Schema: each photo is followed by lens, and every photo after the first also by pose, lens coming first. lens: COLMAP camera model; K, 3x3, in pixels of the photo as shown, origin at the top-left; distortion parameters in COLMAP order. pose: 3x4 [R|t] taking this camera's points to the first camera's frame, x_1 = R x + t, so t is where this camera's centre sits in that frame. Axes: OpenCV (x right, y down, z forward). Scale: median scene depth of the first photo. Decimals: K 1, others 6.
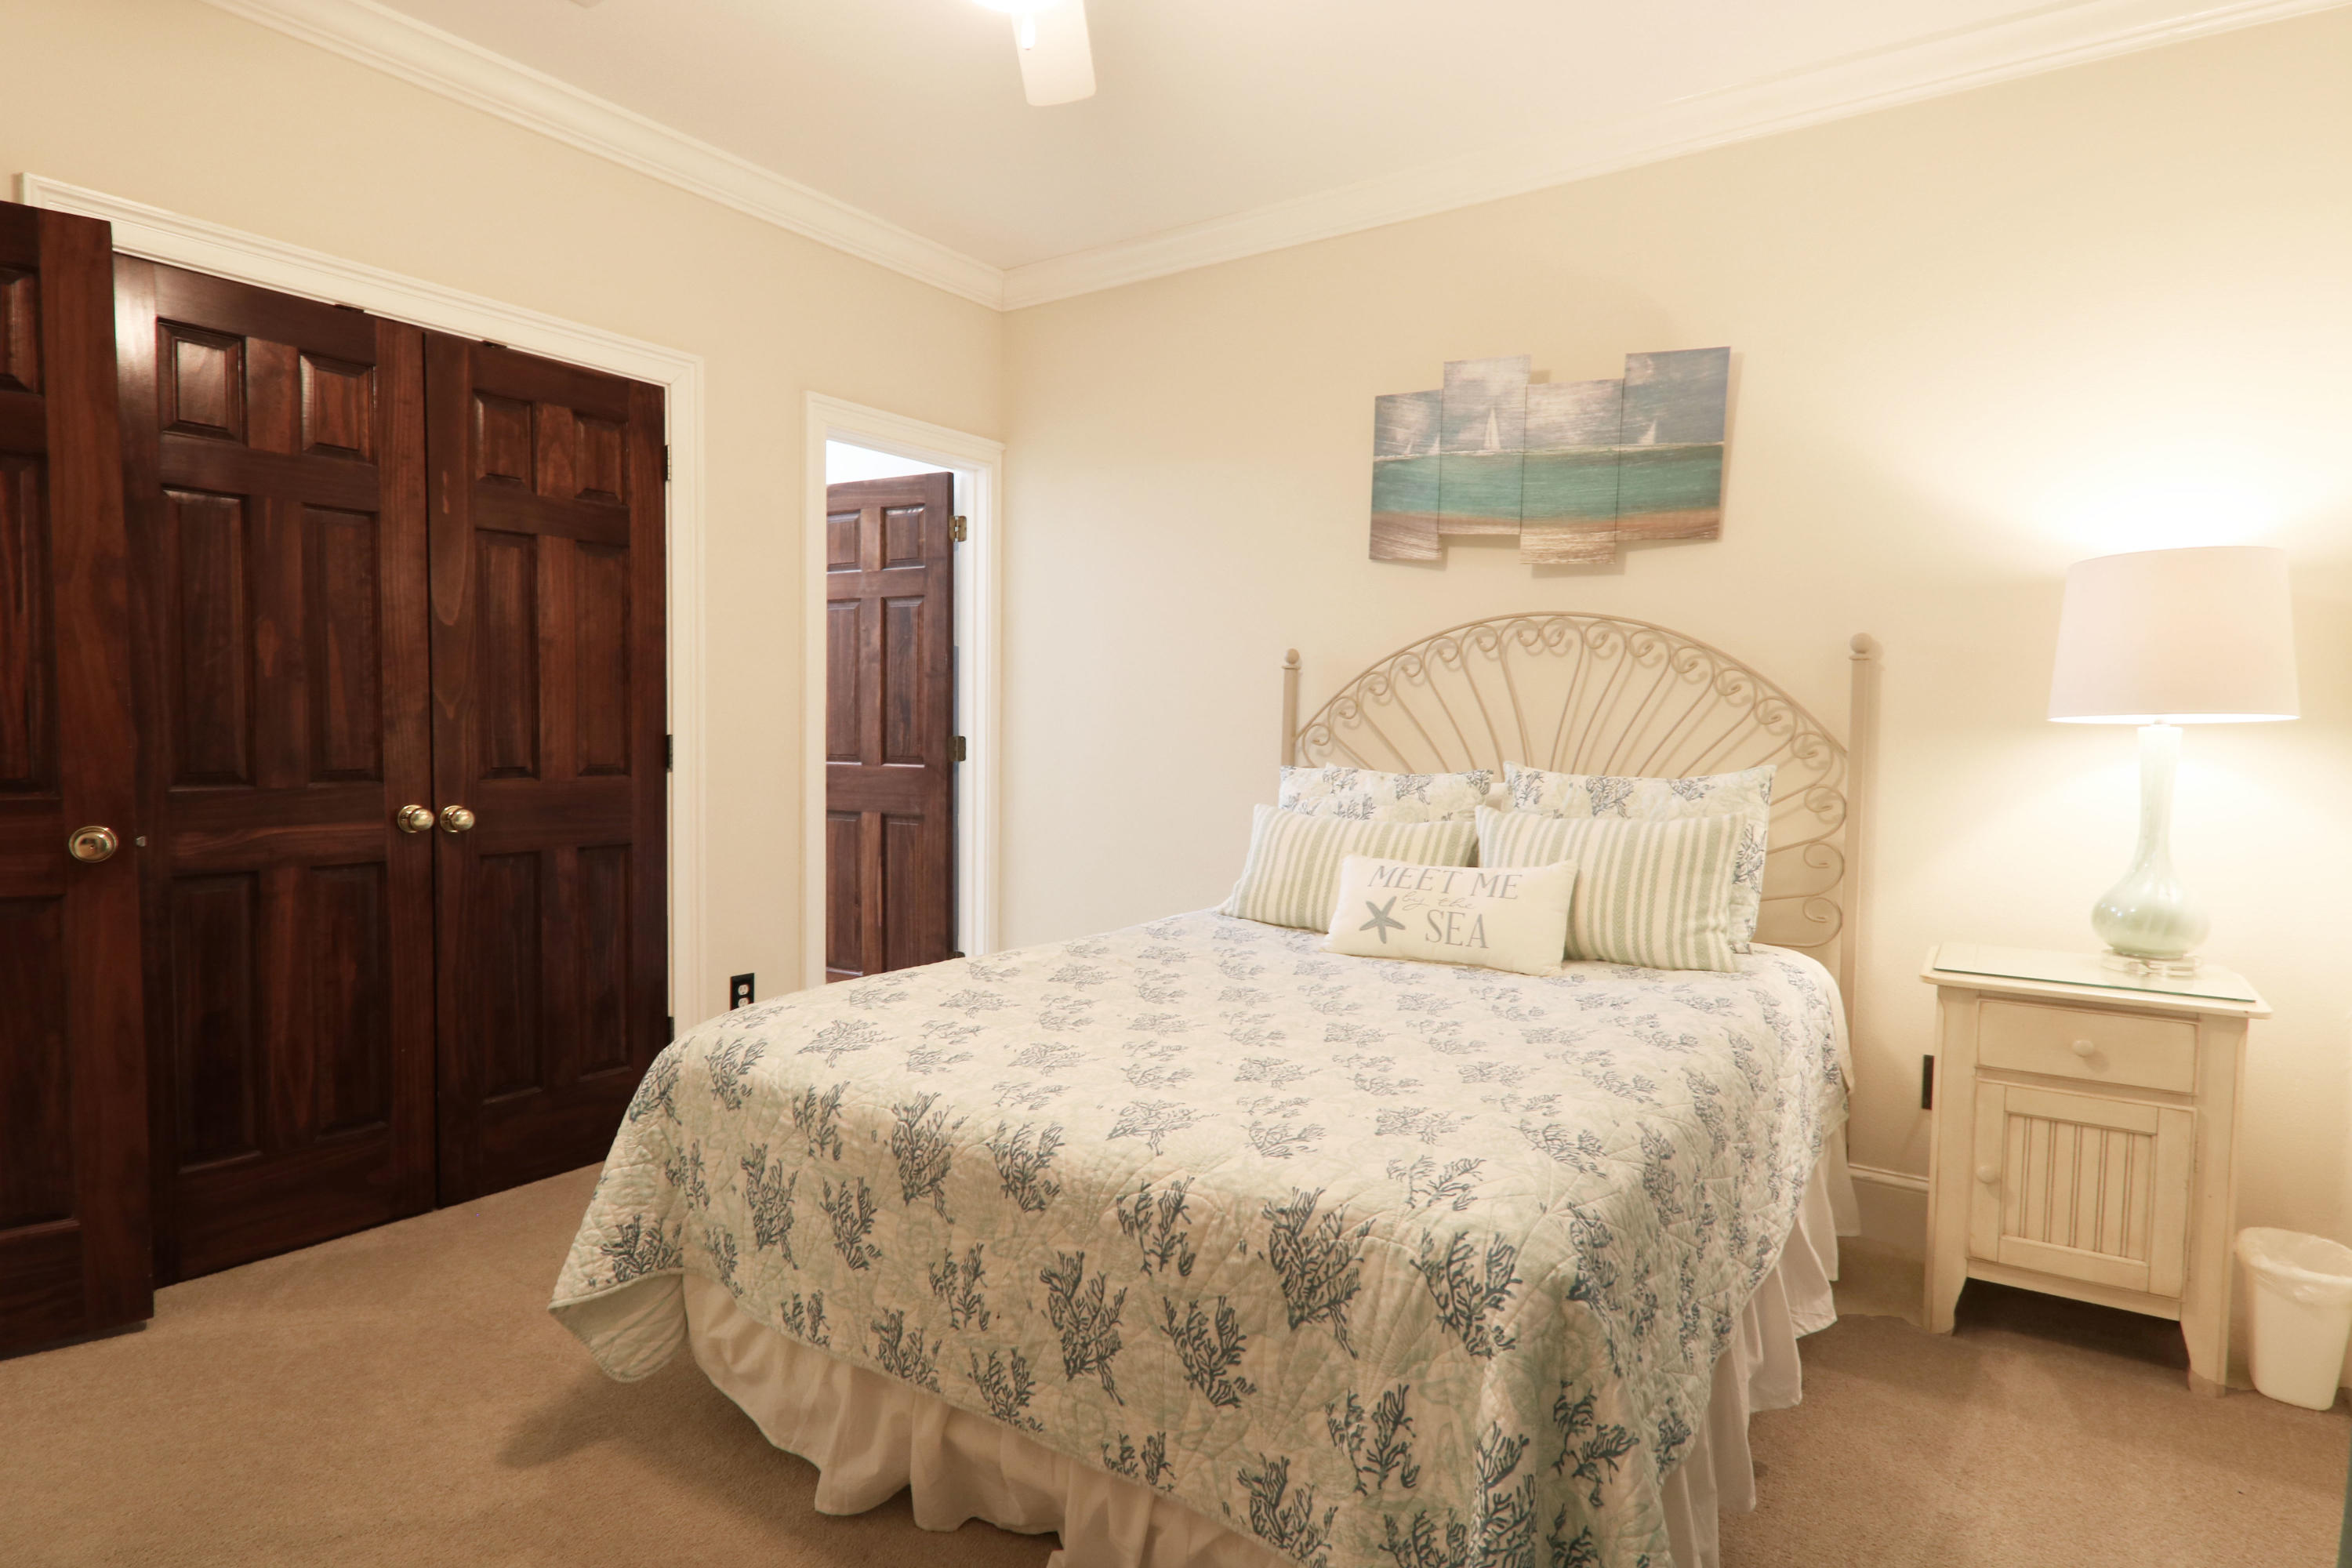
lens RADIAL K [[1317.3, 0, 1171.7], [0, 1317.3, 785.3], [0, 0, 1]] dist [0.010016, 0.000857]
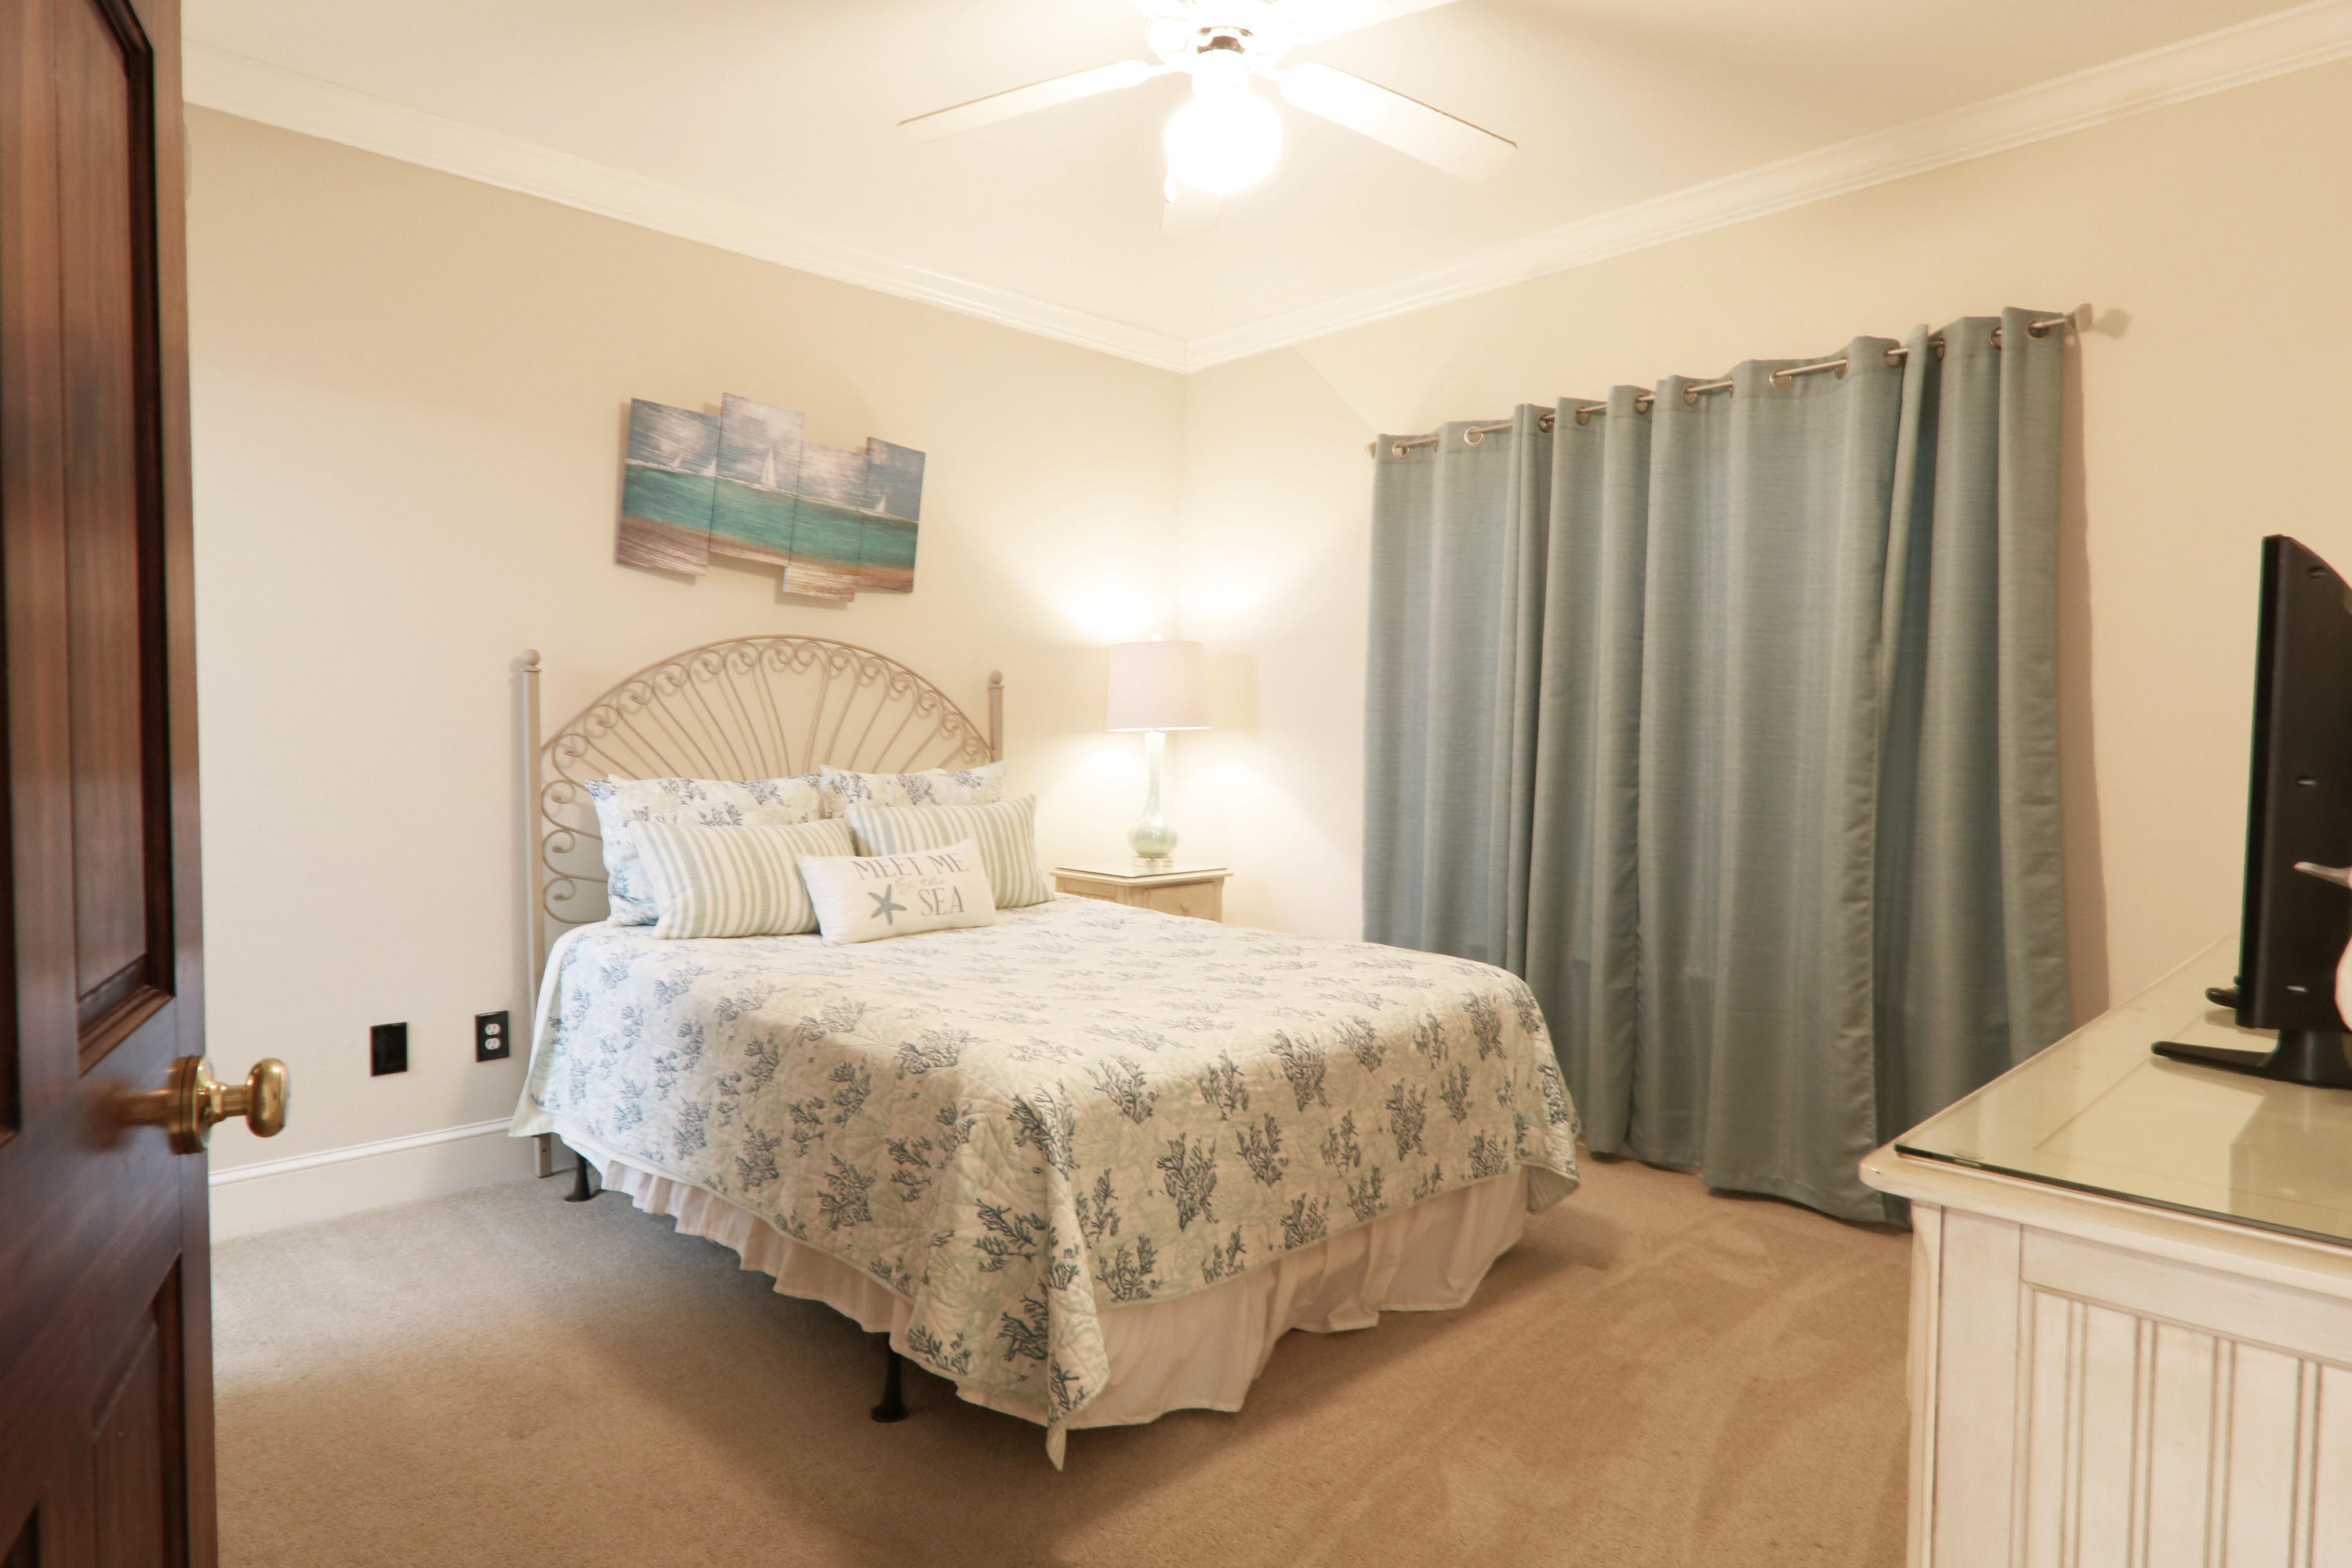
lens RADIAL K [[1317.3, 0, 1172.5], [0, 1317.3, 788.6], [0, 0, 1]] dist [0.010016, 0.000857]
pose [[0.194979, -0.053557, 0.979344, -0.826397], [0.041628, 0.998060, 0.046292, -0.038926], [-0.979924, 0.031742, 0.196830, 0.473747]]
